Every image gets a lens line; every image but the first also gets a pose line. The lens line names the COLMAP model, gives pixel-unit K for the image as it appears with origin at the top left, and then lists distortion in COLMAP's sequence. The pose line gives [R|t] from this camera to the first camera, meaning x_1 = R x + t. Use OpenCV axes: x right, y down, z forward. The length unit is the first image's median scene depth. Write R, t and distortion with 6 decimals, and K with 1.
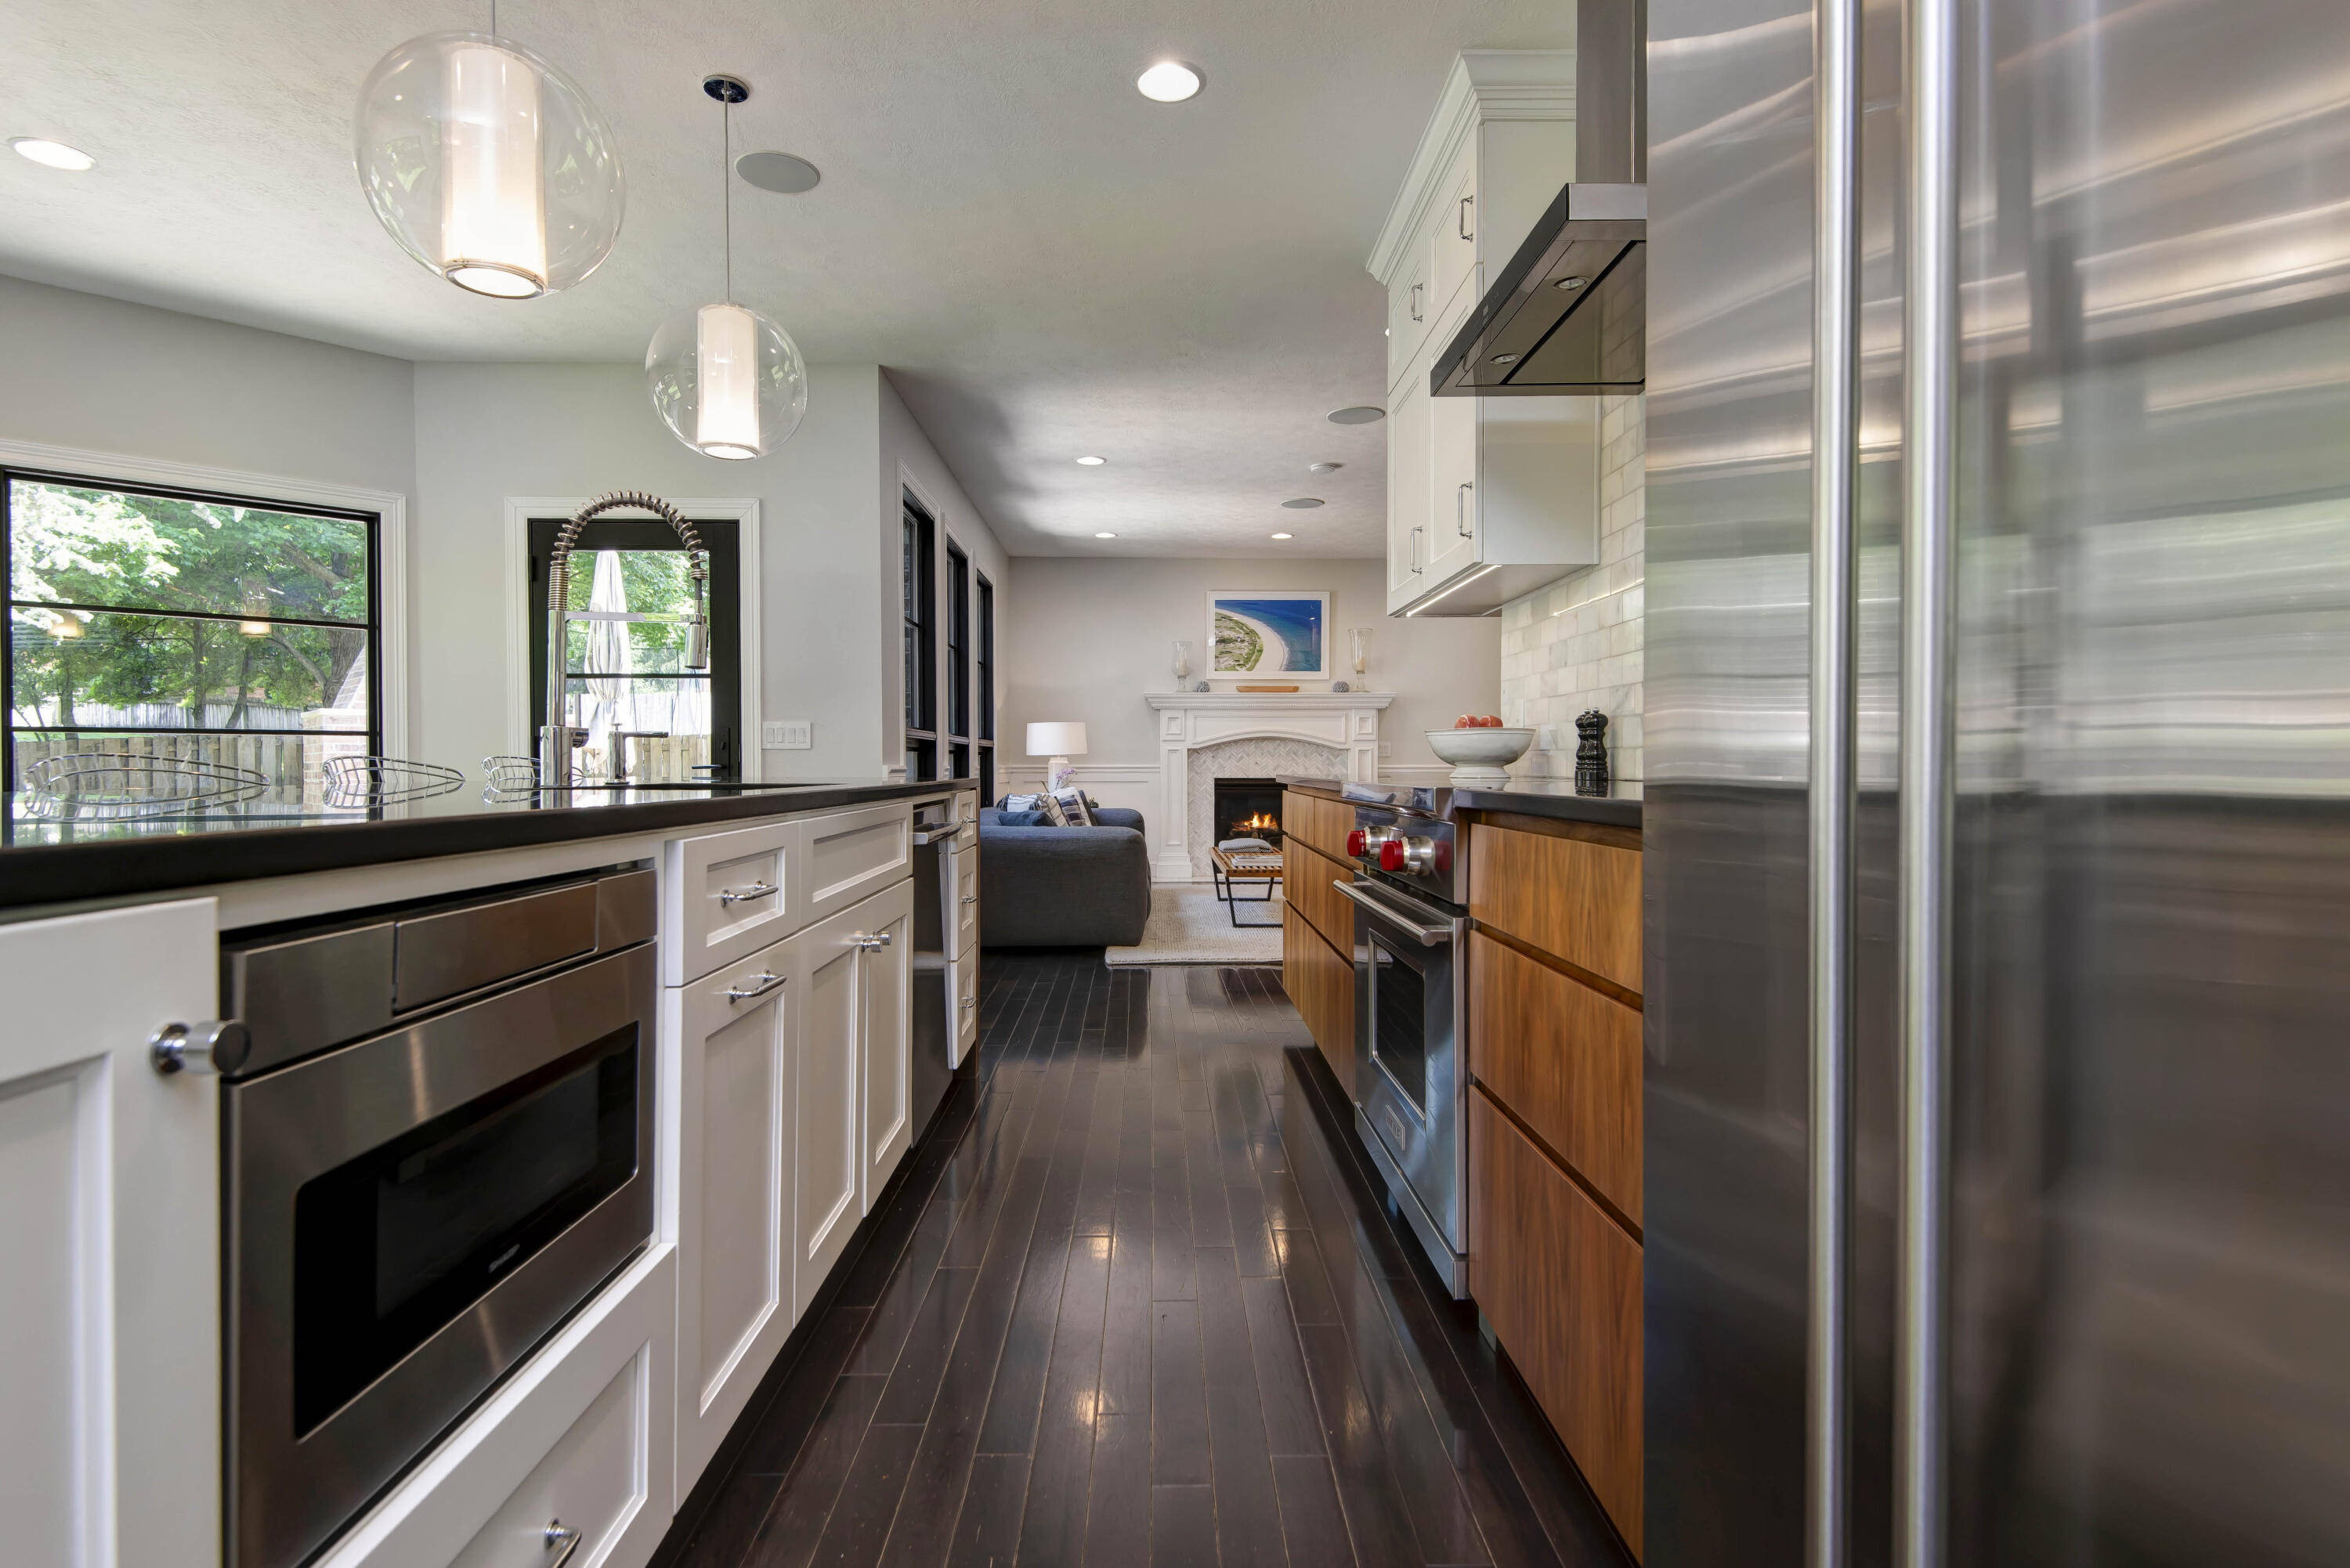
lens RADIAL K [[1206.1, 0, 1174.4], [0, 1206.1, 782.5], [0, 0, 1]] dist [-0.001120, -0.000043]
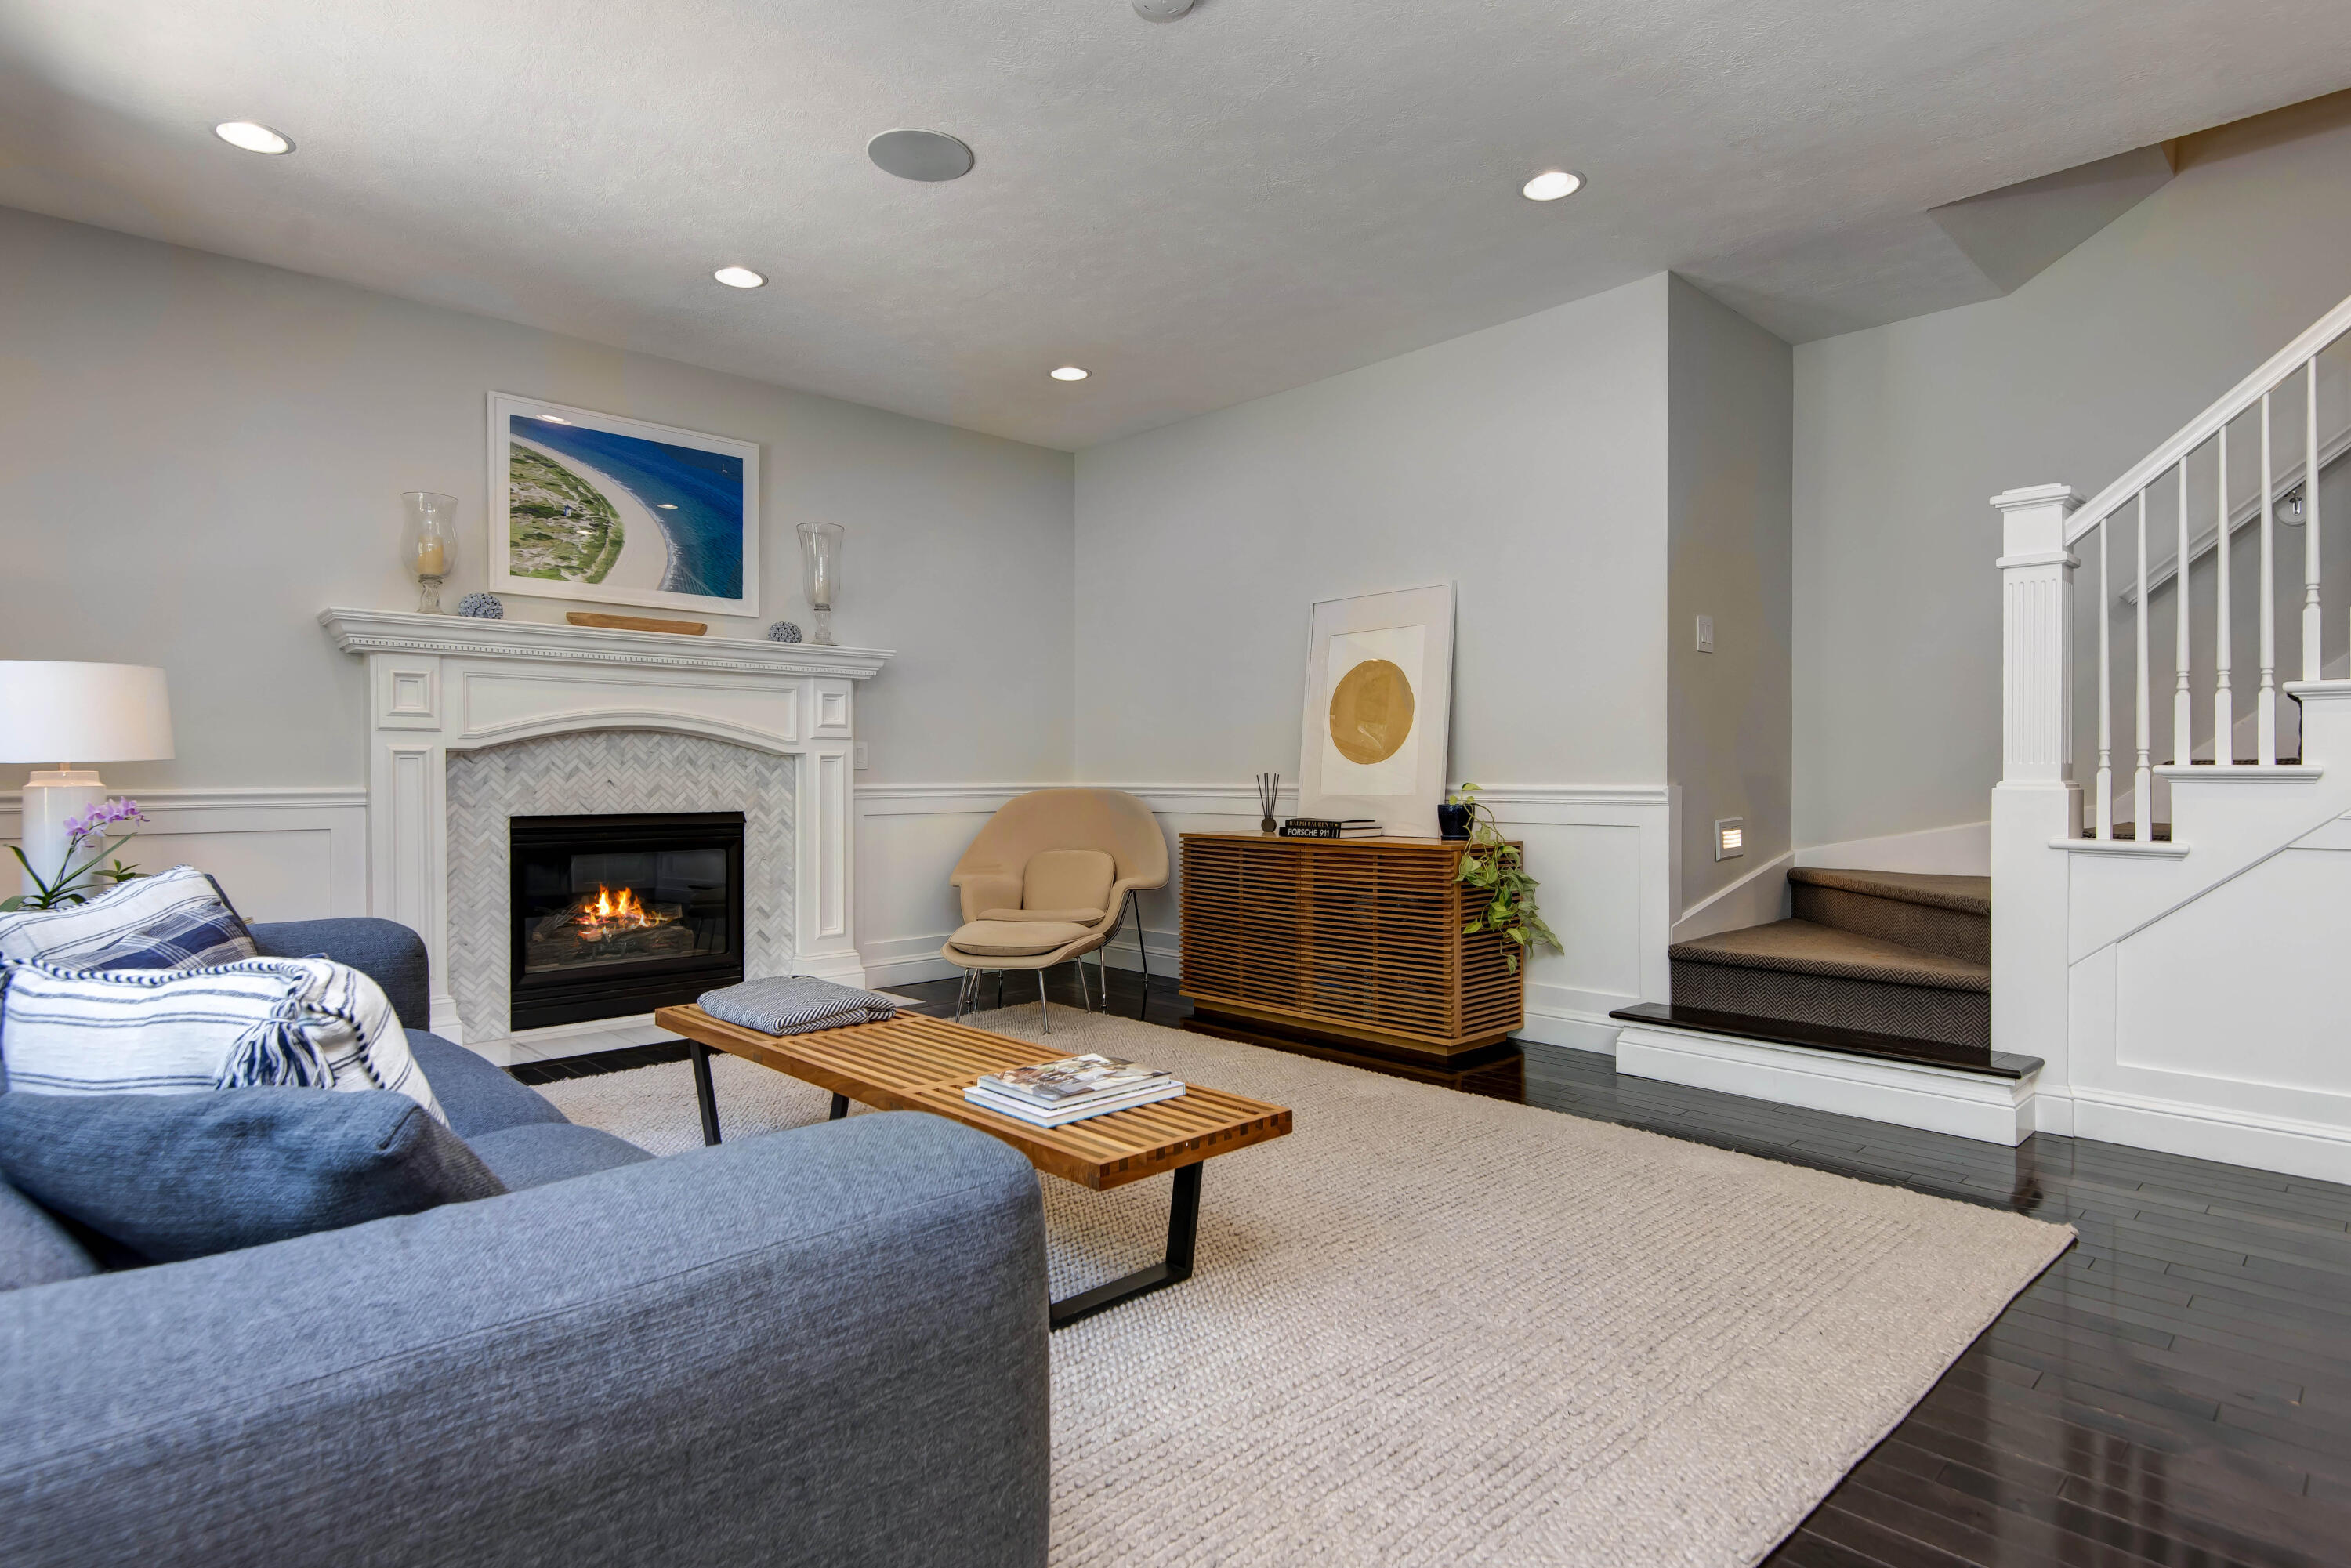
lens RADIAL K [[1206.7, 0, 1174.2], [0, 1206.7, 778.0], [0, 0, 1]] dist [-0.001120, -0.000043]
pose [[0.736087, -0.001370, 0.676886, -0.087560], [0.003465, 0.999992, -0.001744, -0.015887], [-0.676879, 0.003629, 0.736086, 0.508296]]
